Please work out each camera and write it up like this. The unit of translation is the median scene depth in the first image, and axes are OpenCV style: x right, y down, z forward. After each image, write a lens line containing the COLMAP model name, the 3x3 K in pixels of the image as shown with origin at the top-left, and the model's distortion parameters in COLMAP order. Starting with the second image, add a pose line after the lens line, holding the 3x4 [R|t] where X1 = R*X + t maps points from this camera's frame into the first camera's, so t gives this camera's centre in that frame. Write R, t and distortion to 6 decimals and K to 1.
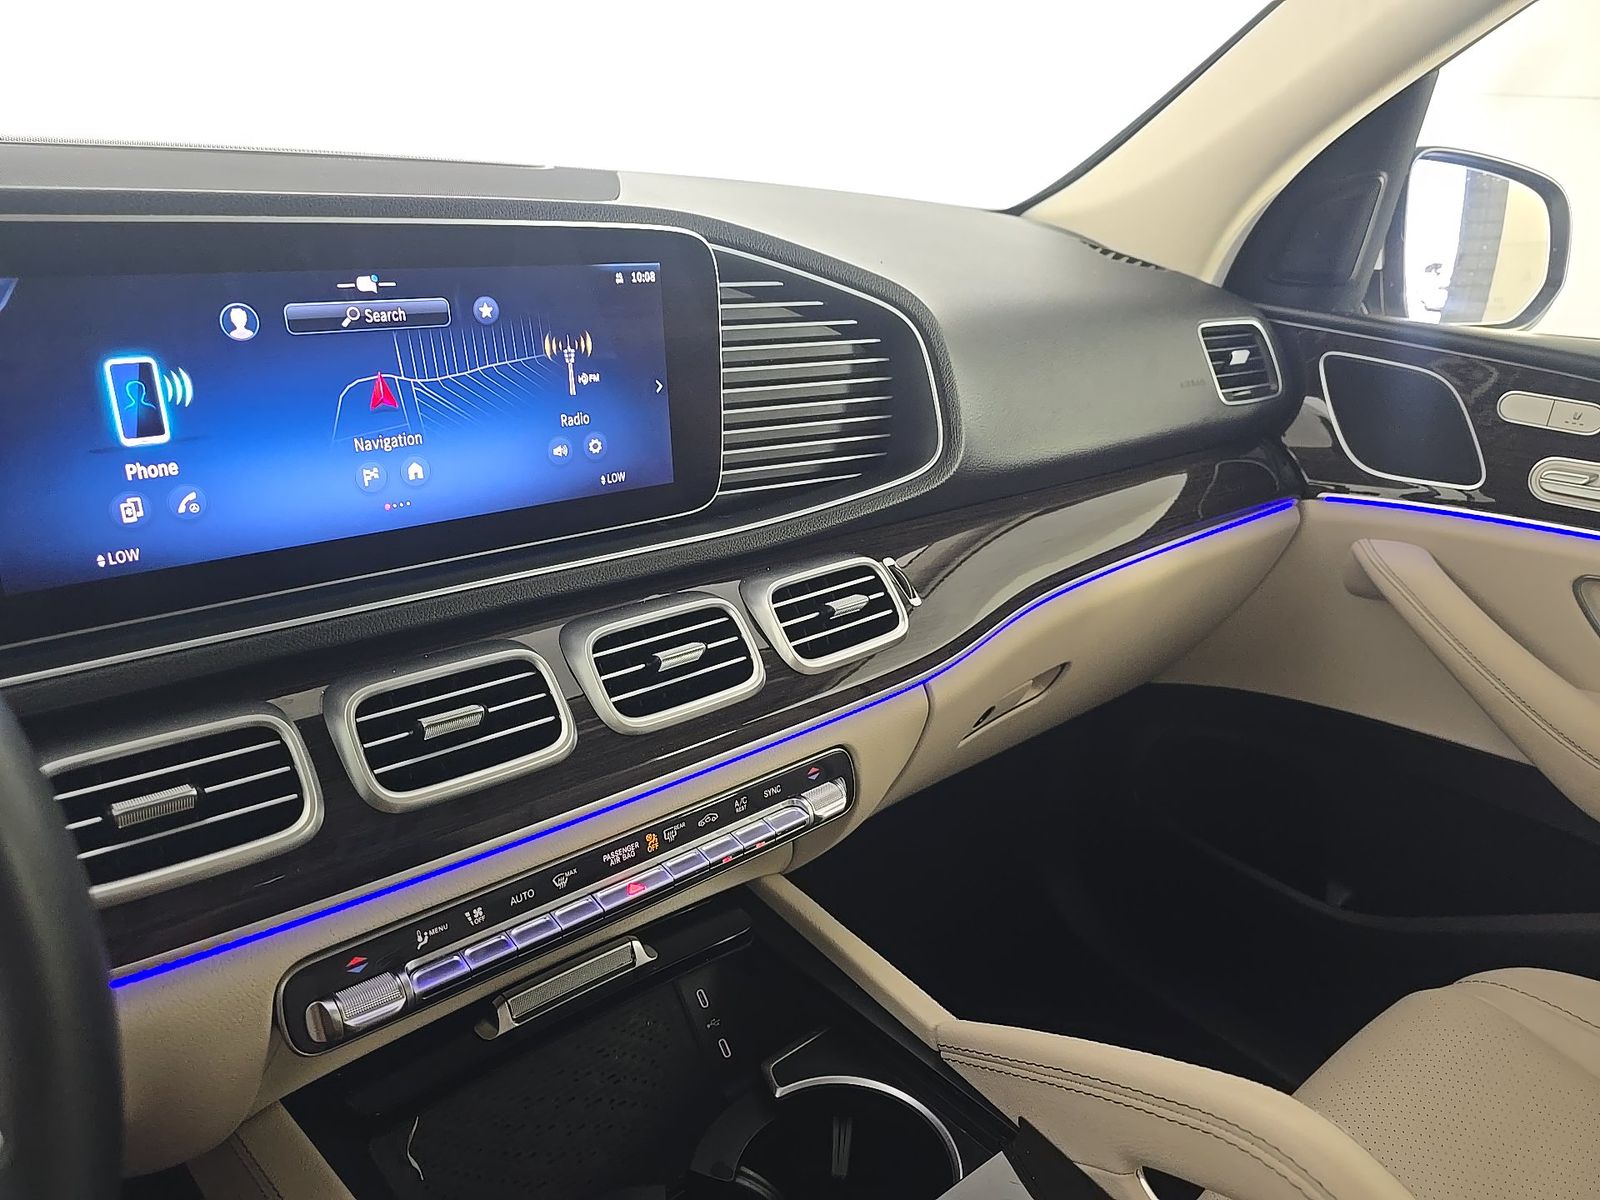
lens RADIAL K [[1083.9, 0, 794.9], [0, 1083.9, 609.1], [0, 0, 1]] dist [0.045159, -0.056147]
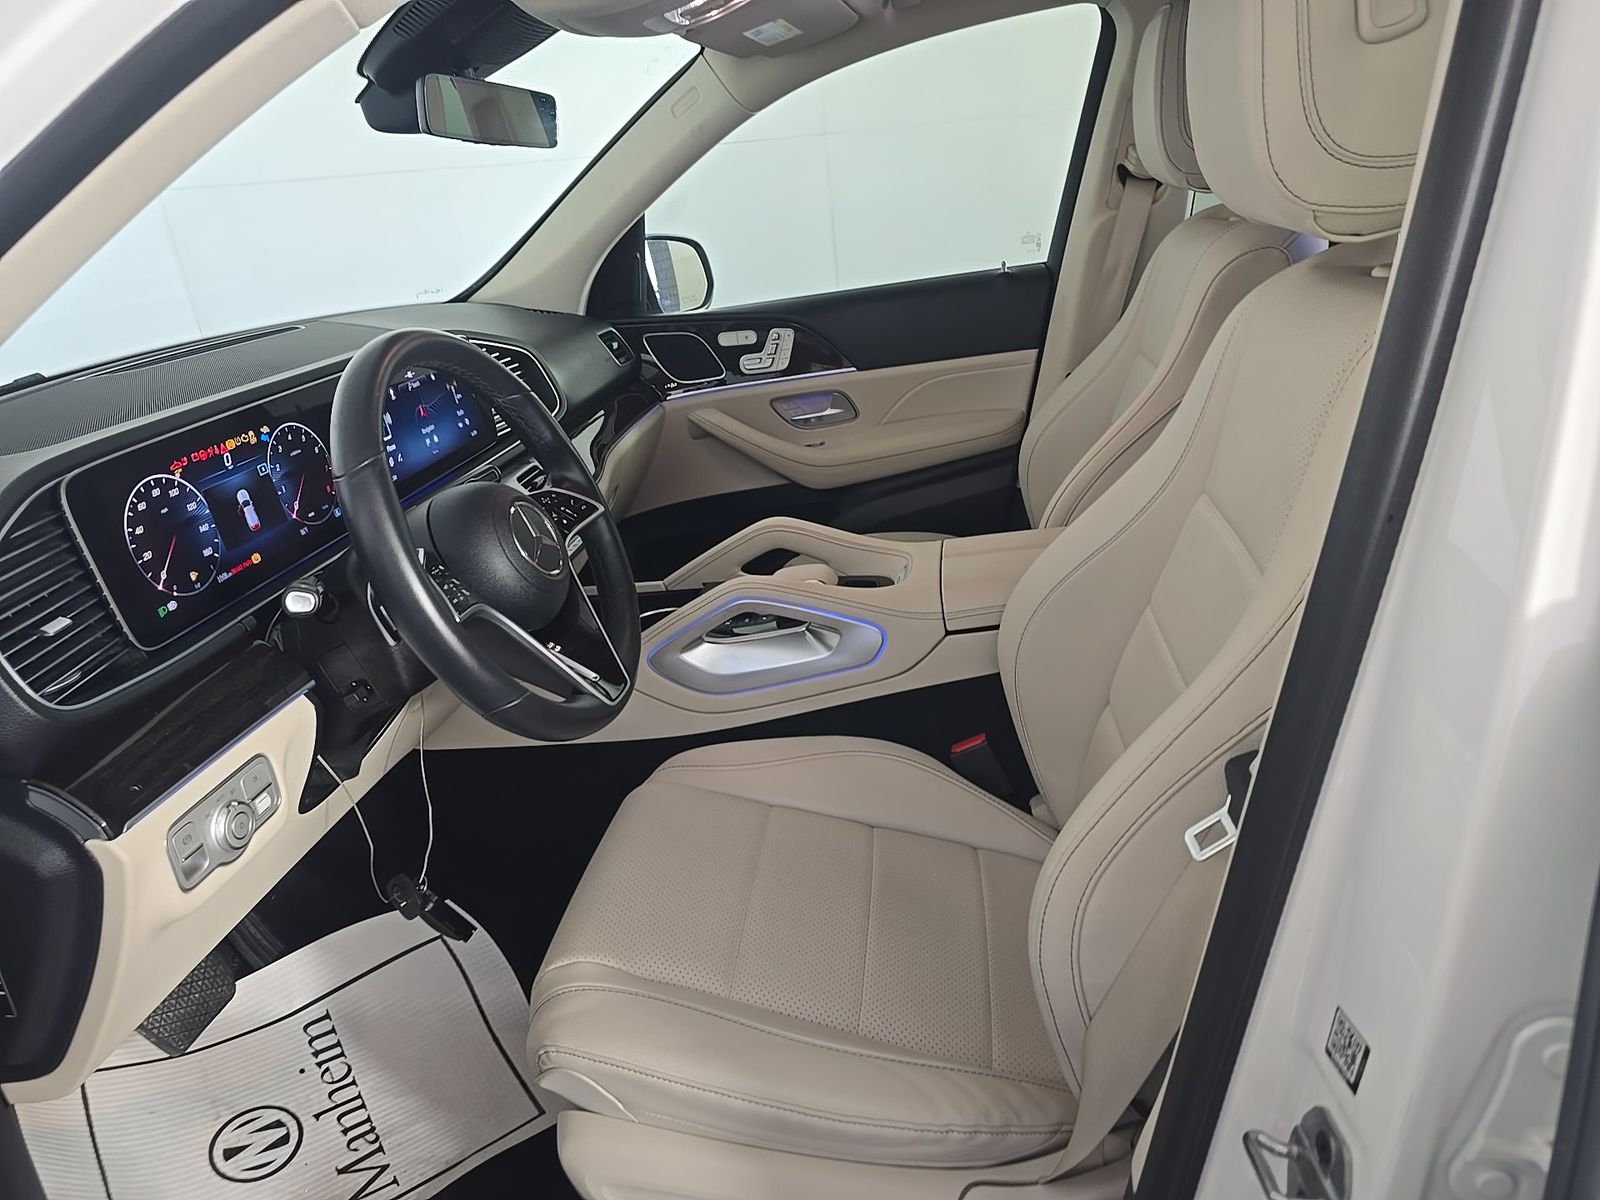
lens RADIAL K [[1083.9, 0, 794.9], [0, 1083.9, 609.1], [0, 0, 1]] dist [0.045159, -0.056147]
pose [[0.743154, -0.355916, 0.566610, -0.748617], [0.372378, 0.923538, 0.091717, 0.191044], [-0.555929, 0.142834, 0.818866, -0.905614]]
